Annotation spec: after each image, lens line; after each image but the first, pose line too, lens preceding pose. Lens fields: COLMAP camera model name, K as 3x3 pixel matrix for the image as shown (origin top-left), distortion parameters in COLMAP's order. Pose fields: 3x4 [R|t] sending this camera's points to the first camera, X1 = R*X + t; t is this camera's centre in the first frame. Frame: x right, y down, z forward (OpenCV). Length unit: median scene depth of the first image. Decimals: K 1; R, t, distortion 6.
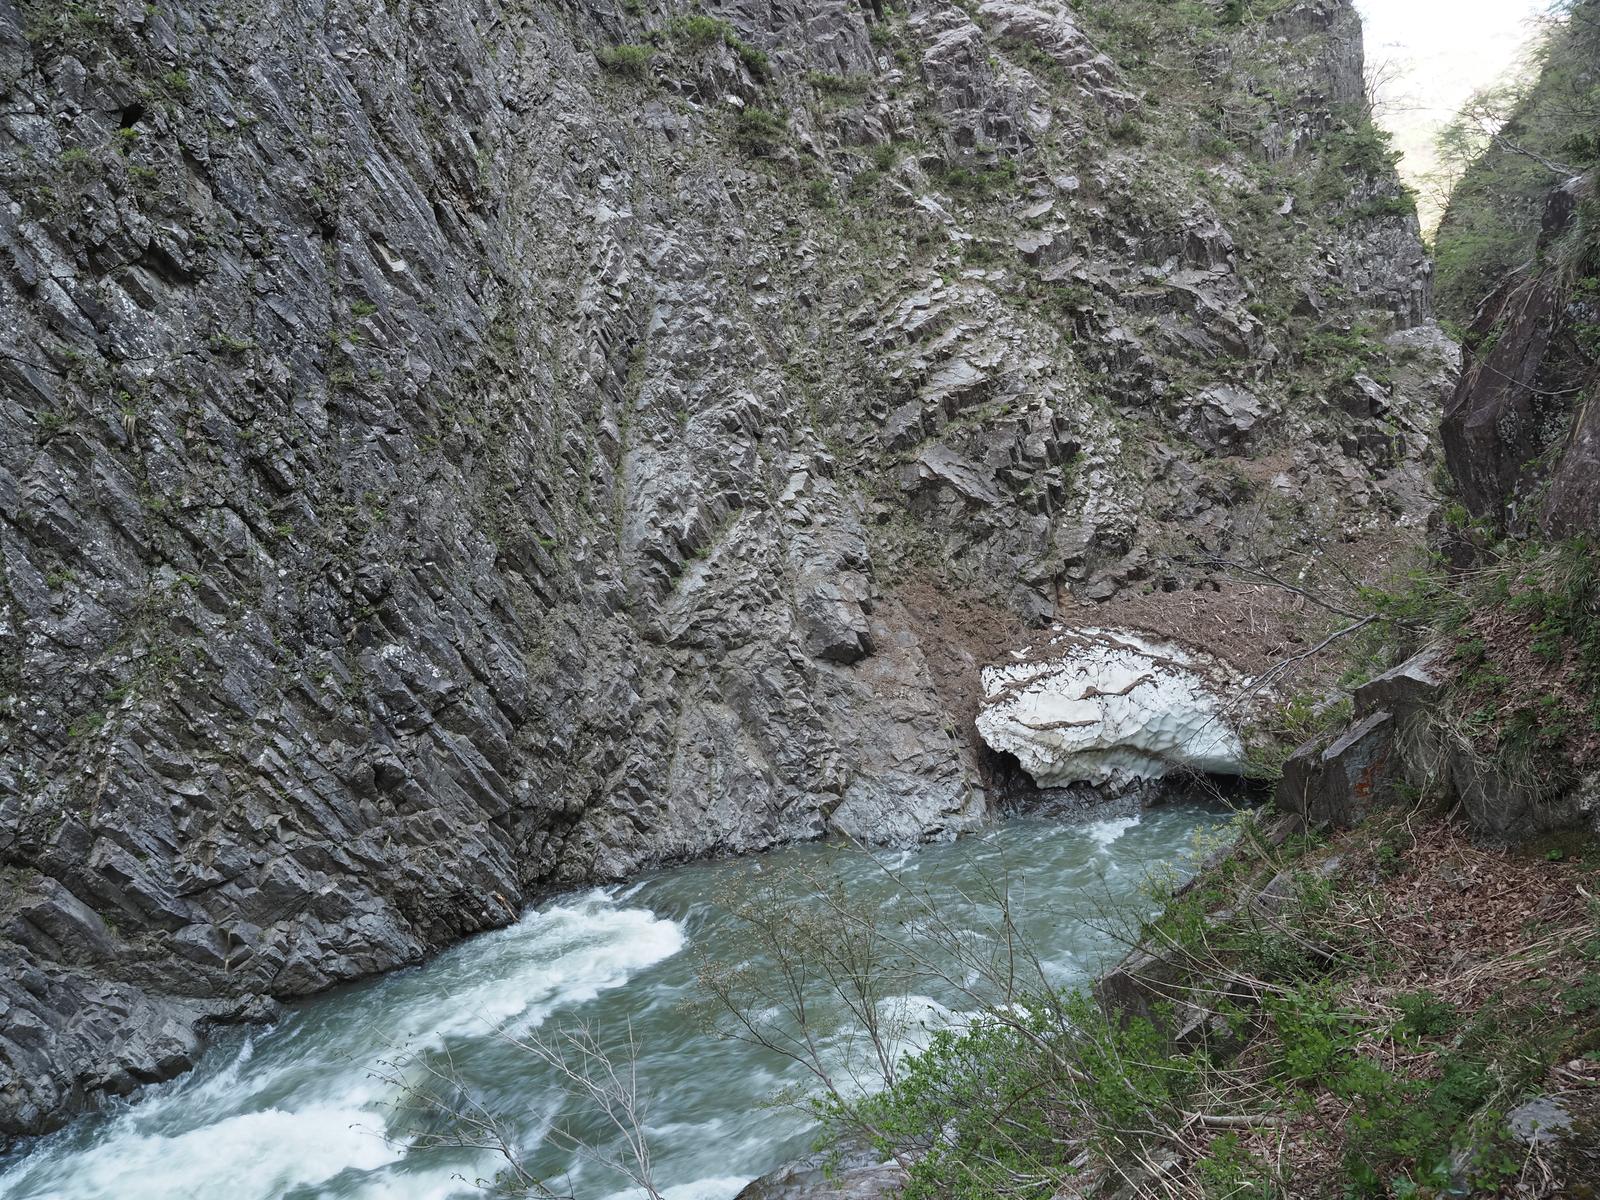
lens RADIAL K [[1156.0, 0, 804.7], [0, 1156.0, 605.7], [0, 0, 1]] dist [-0.010116, -0.002795]
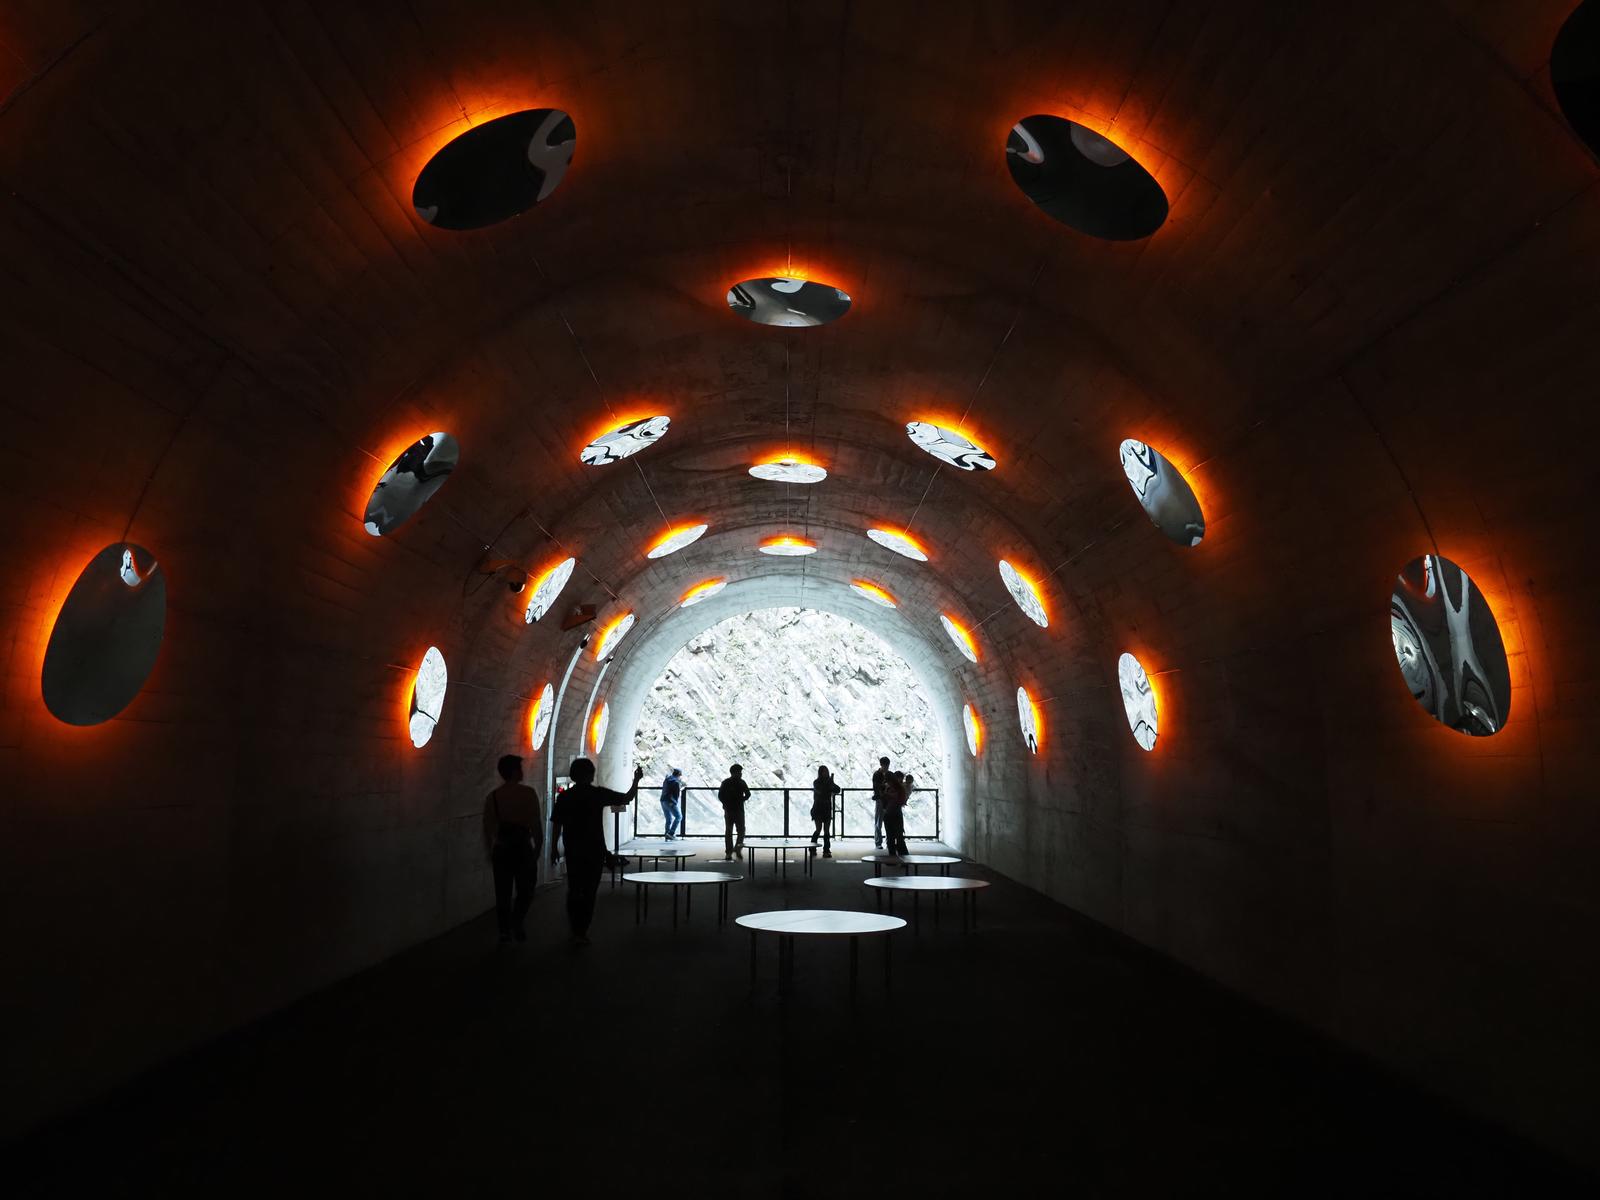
lens RADIAL K [[1156.0, 0, 807.5], [0, 1156.0, 623.5], [0, 0, 1]] dist [-0.010116, -0.002795]
pose [[0.817964, -0.094504, -0.567454, 0.534695], [-0.065970, 0.964497, -0.255722, 0.141637], [0.571474, 0.246606, 0.782689, -0.687269]]
